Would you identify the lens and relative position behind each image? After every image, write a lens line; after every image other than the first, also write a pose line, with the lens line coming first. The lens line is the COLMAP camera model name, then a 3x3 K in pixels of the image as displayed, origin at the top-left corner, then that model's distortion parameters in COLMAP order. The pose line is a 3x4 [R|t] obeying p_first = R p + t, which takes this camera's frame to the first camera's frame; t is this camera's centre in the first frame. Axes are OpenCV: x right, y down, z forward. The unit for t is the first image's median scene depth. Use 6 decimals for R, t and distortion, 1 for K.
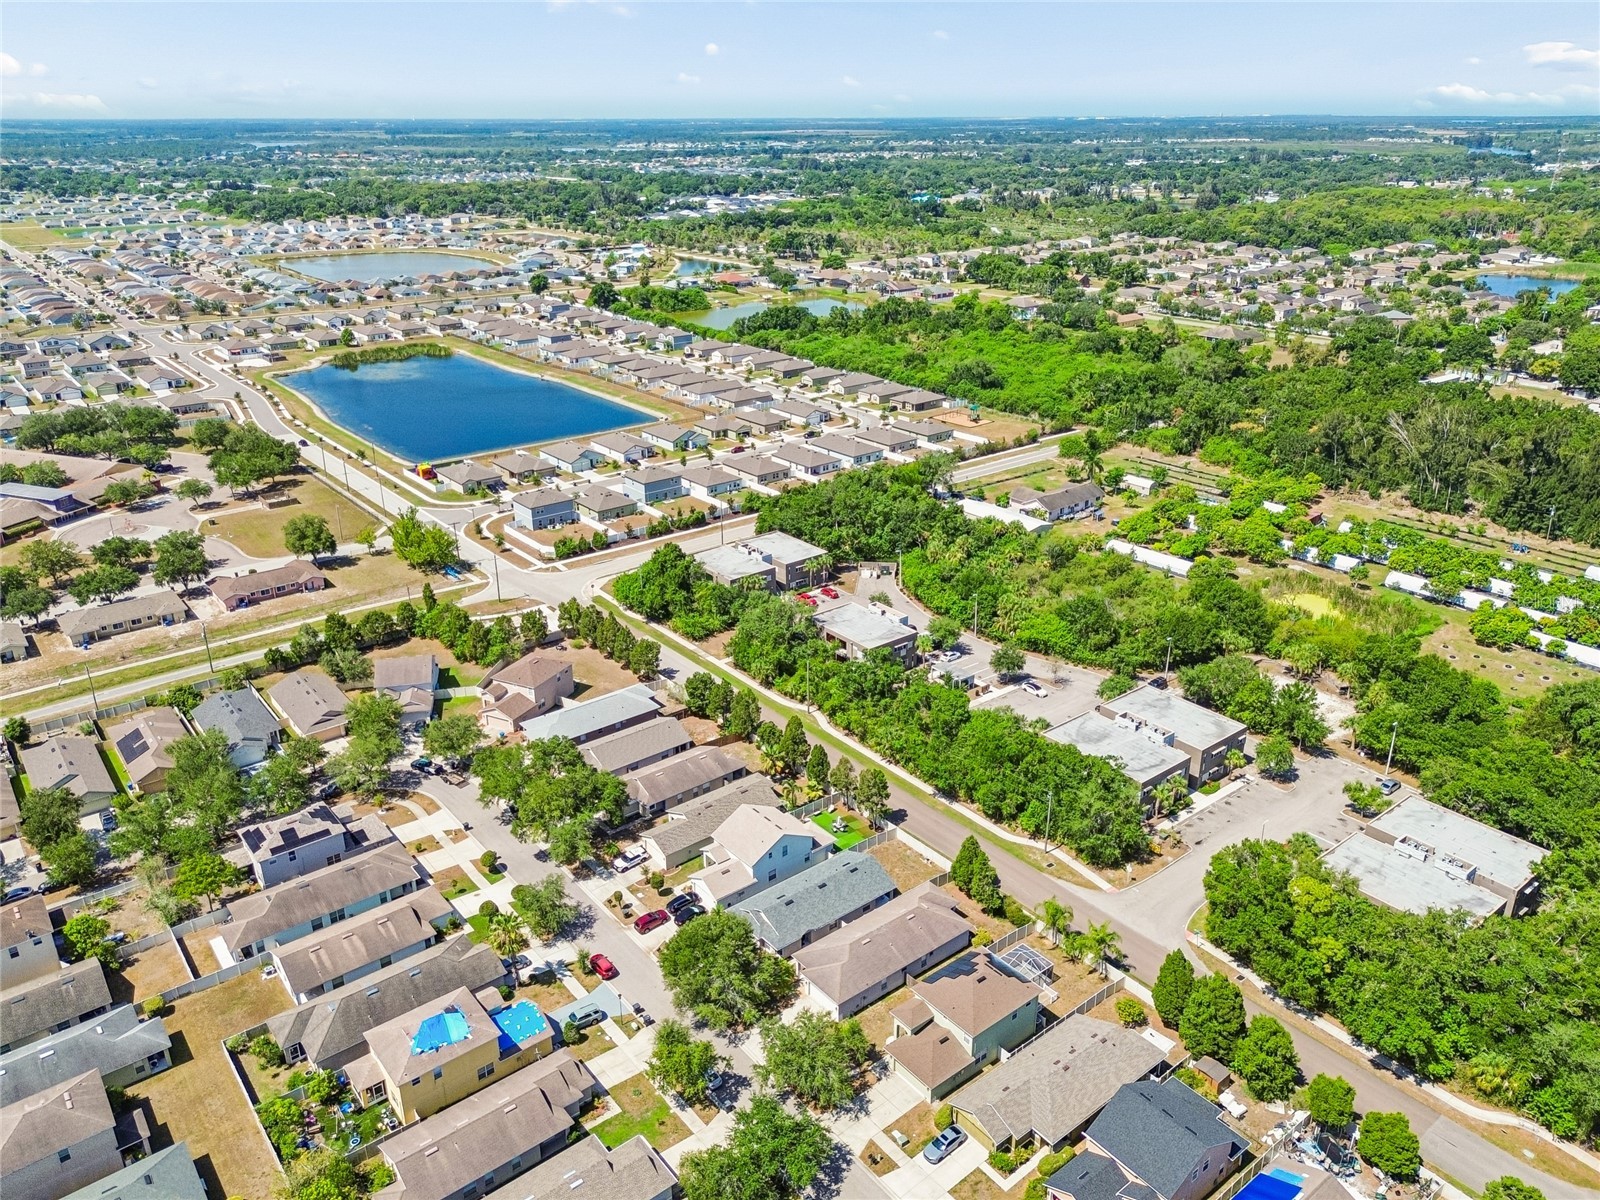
lens RADIAL K [[1144.9, 0, 820.5], [0, 1144.9, 599.3], [0, 0, 1]] dist [0.057942, -0.052297]
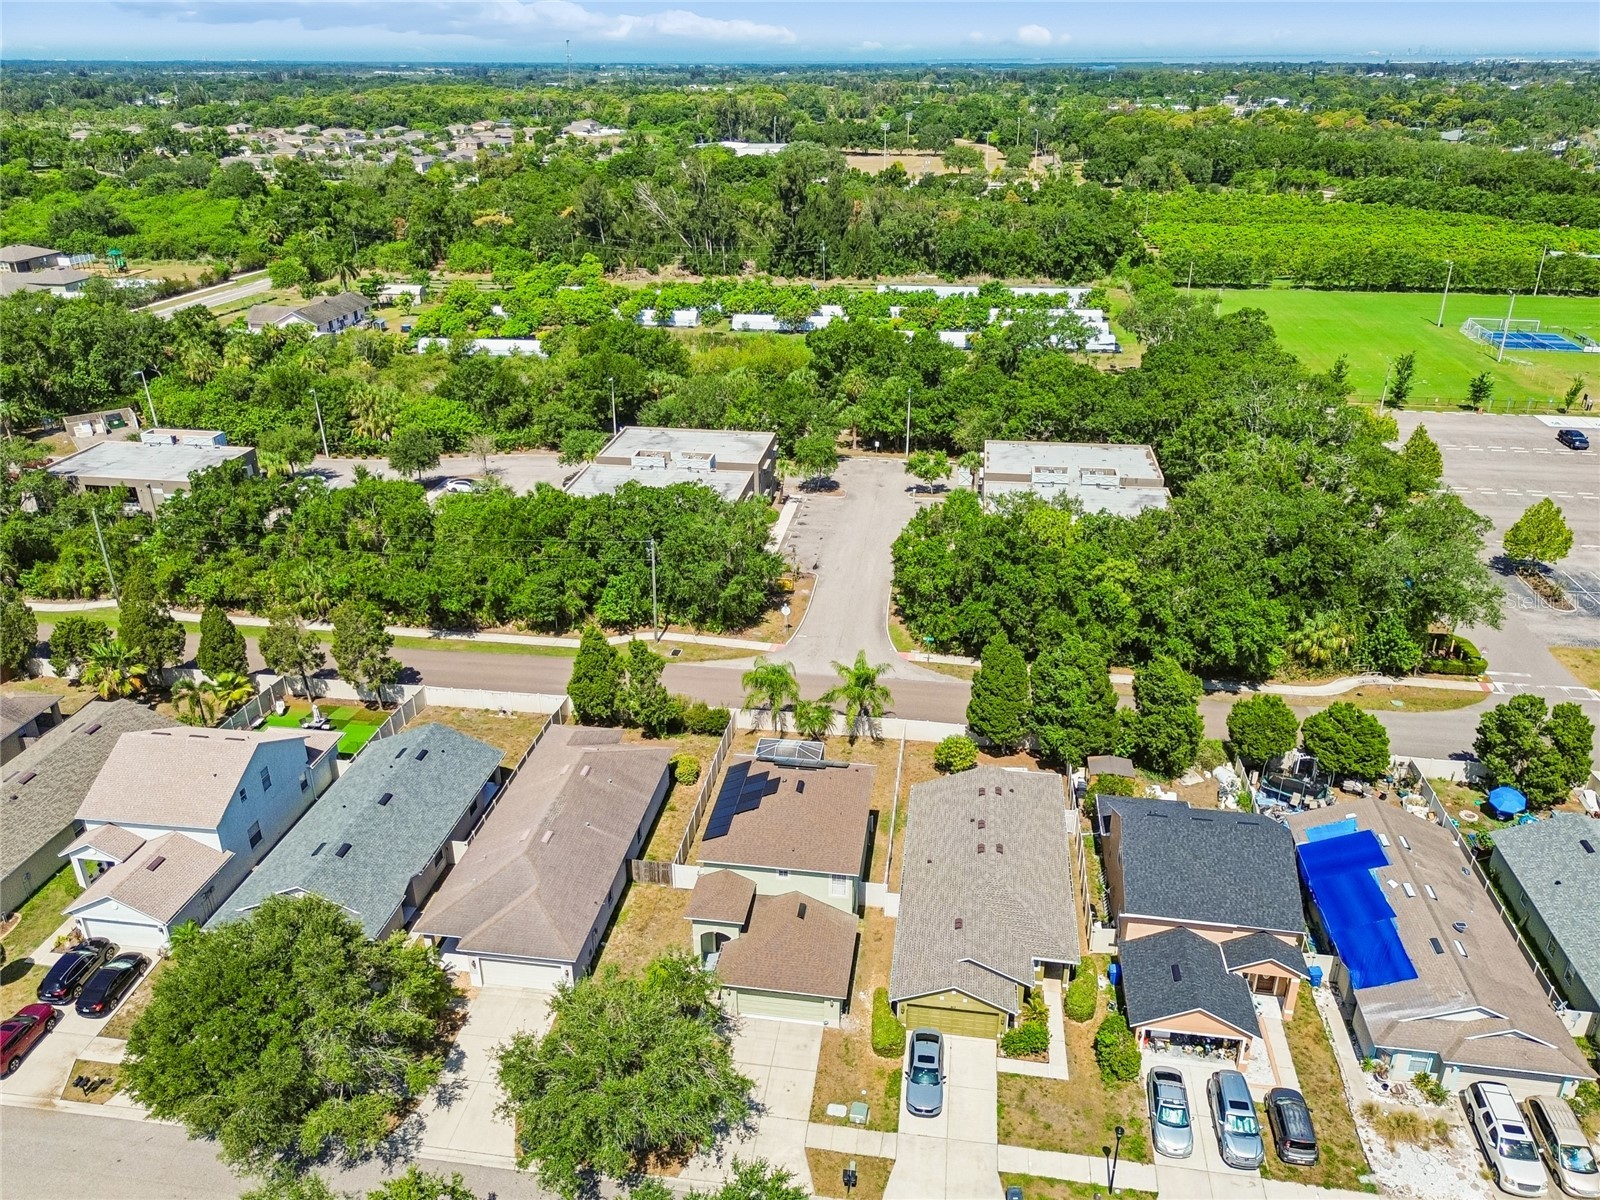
lens RADIAL K [[1156.2, 0, 807.5], [0, 1156.2, 595.6], [0, 0, 1]] dist [0.059885, -0.048725]
pose [[0.740653, -0.289429, 0.606352, -0.134865], [0.262438, 0.955392, 0.135470, 0.131642], [-0.618513, 0.058793, 0.783572, 0.440415]]
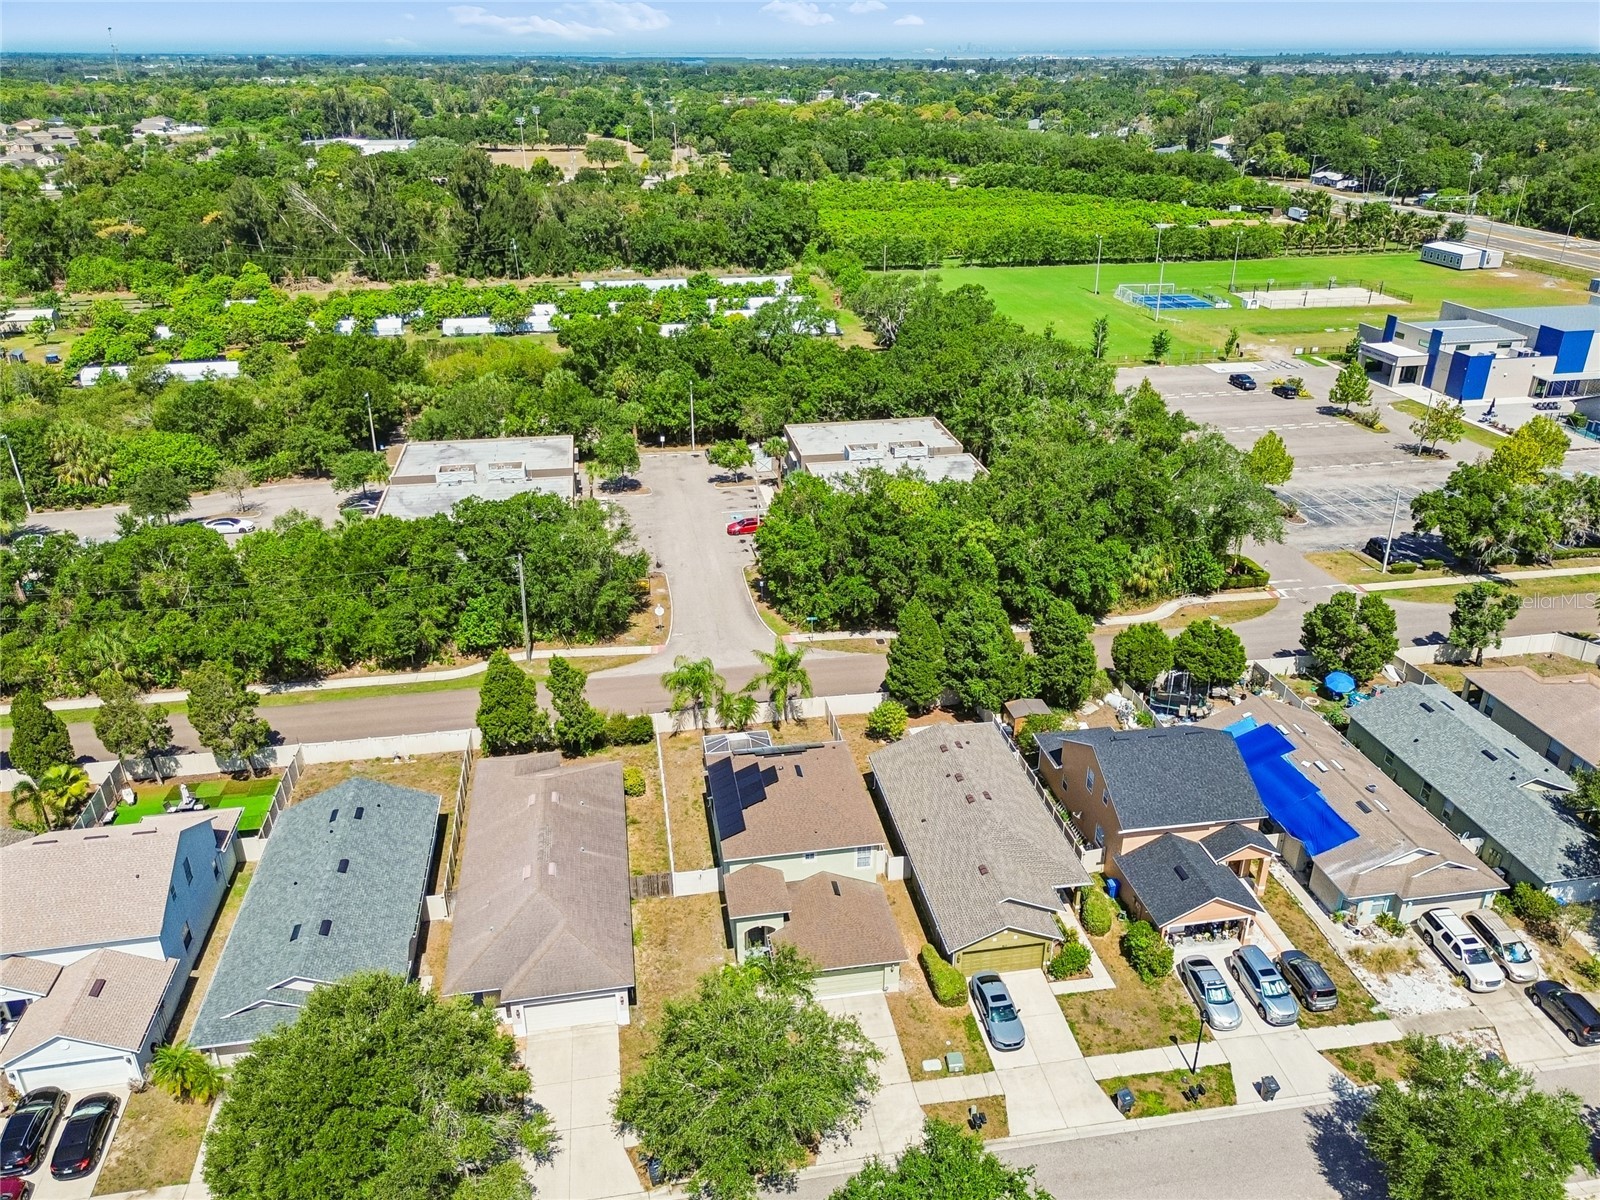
lens RADIAL K [[1156.2, 0, 807.5], [0, 1156.2, 595.6], [0, 0, 1]] dist [0.059885, -0.048725]
pose [[0.497118, -0.374321, 0.782788, -0.213615], [0.334205, 0.915157, 0.225378, 0.098489], [-0.800738, 0.149573, 0.580041, 0.520673]]
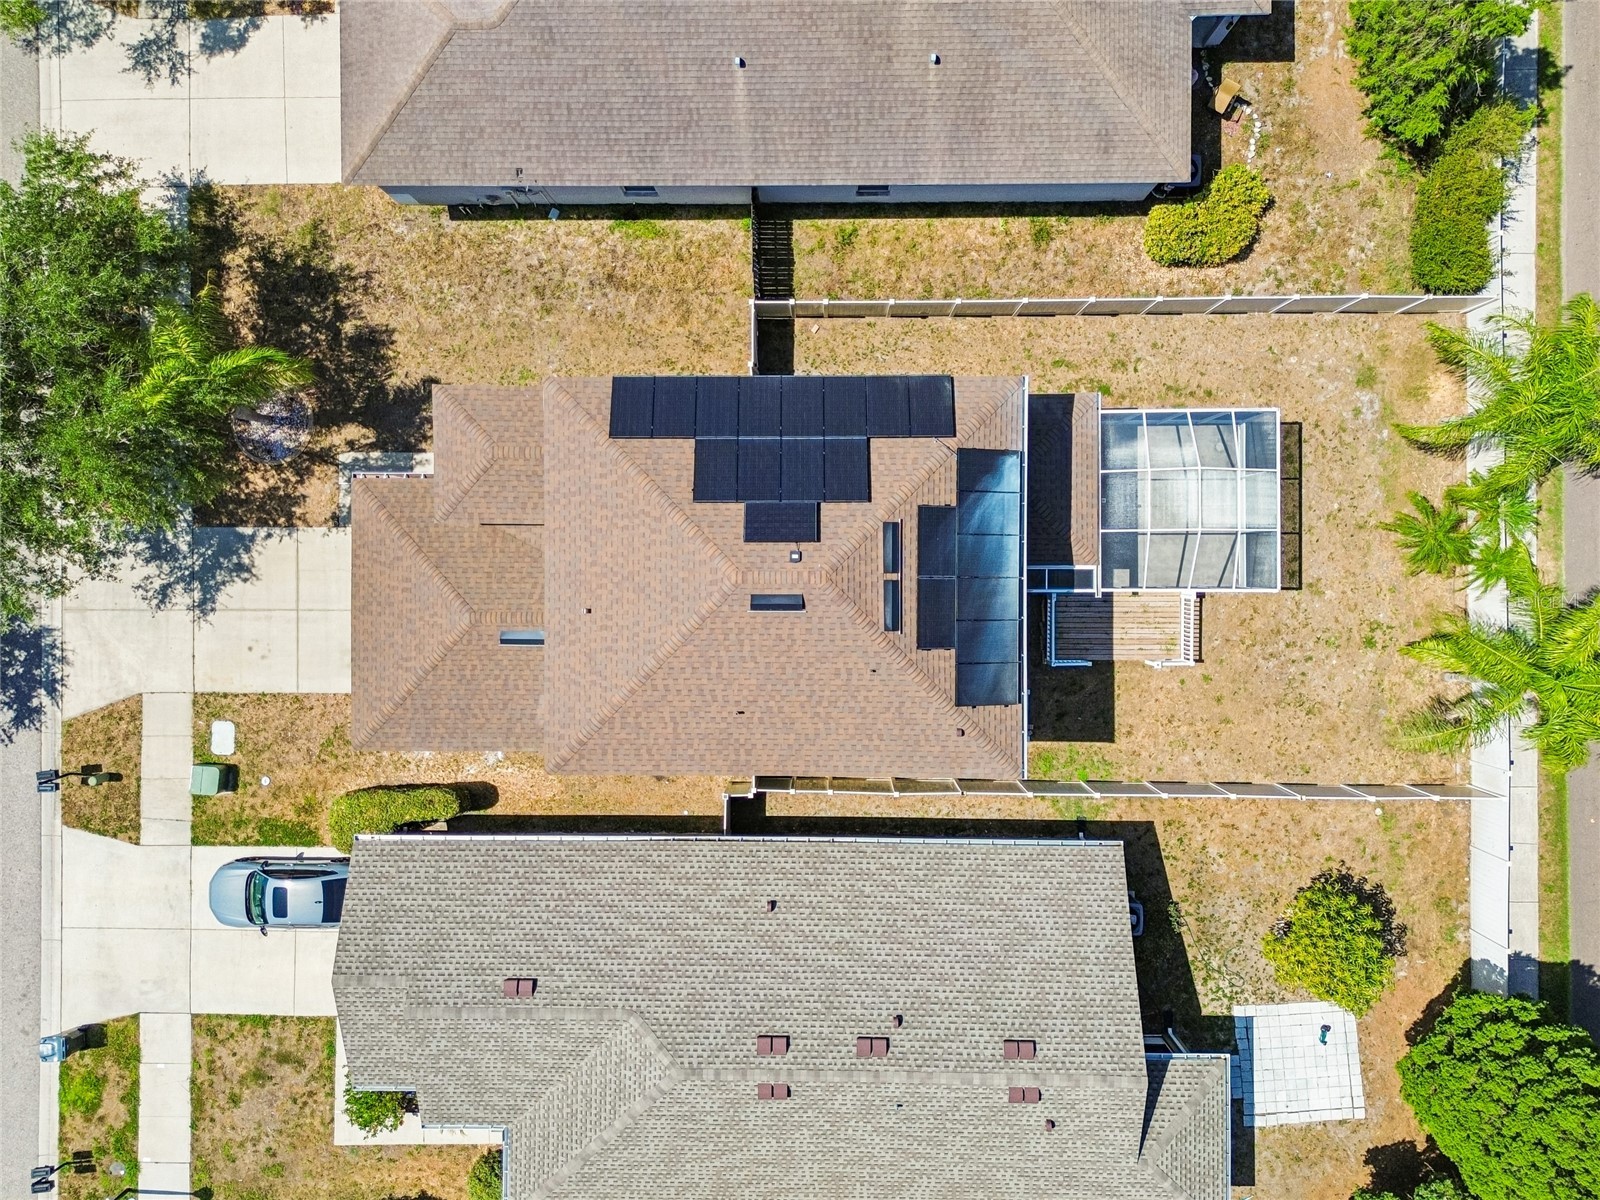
lens RADIAL K [[1126.9, 0, 809.7], [0, 1126.9, 606.0], [0, 0, 1]] dist [0.058372, -0.047922]
pose [[0.766402, 0.641428, -0.034616, 0.121672], [-0.203808, 0.293914, 0.933850, 0.116380], [0.609172, -0.708650, 0.355985, 0.740636]]
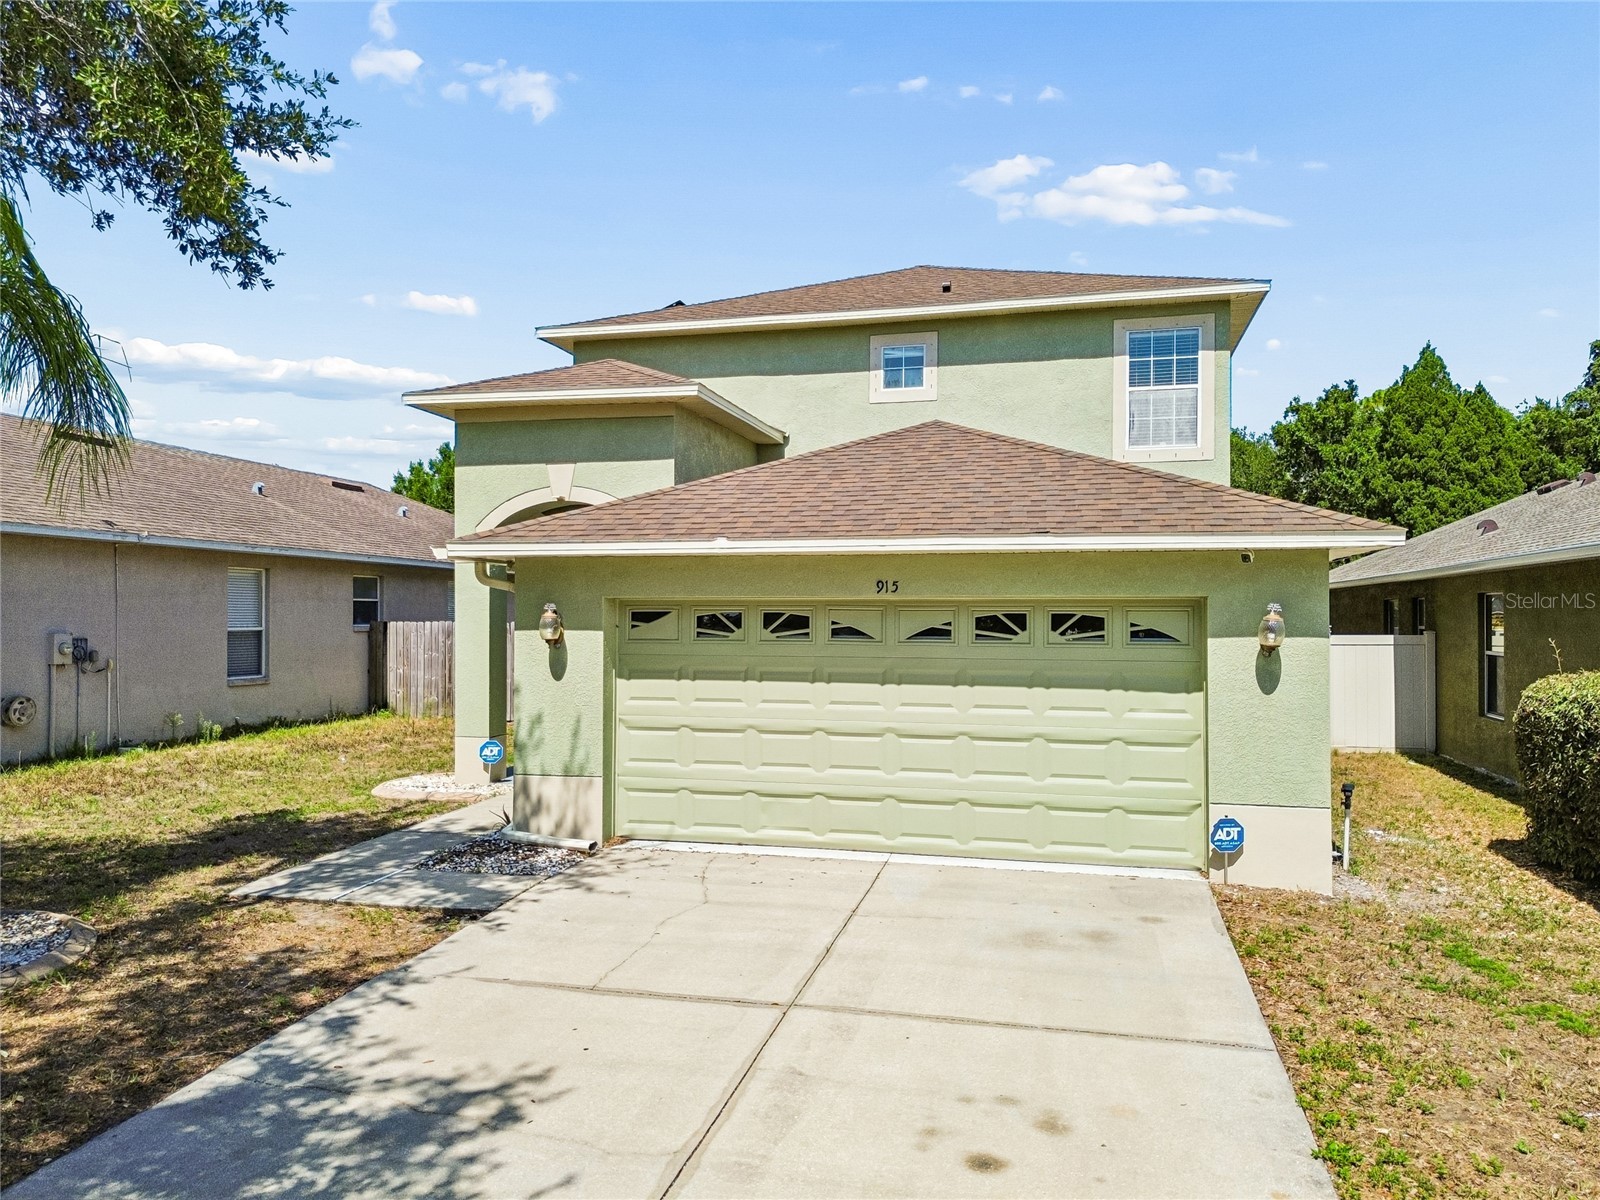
lens RADIAL K [[1156.2, 0, 807.5], [0, 1156.2, 595.6], [0, 0, 1]] dist [0.059885, -0.048725]
pose [[0.800324, -0.006107, 0.599537, 0.020916], [0.232902, 0.924589, -0.301483, 0.327561], [-0.552484, 0.380917, 0.741393, 0.722610]]
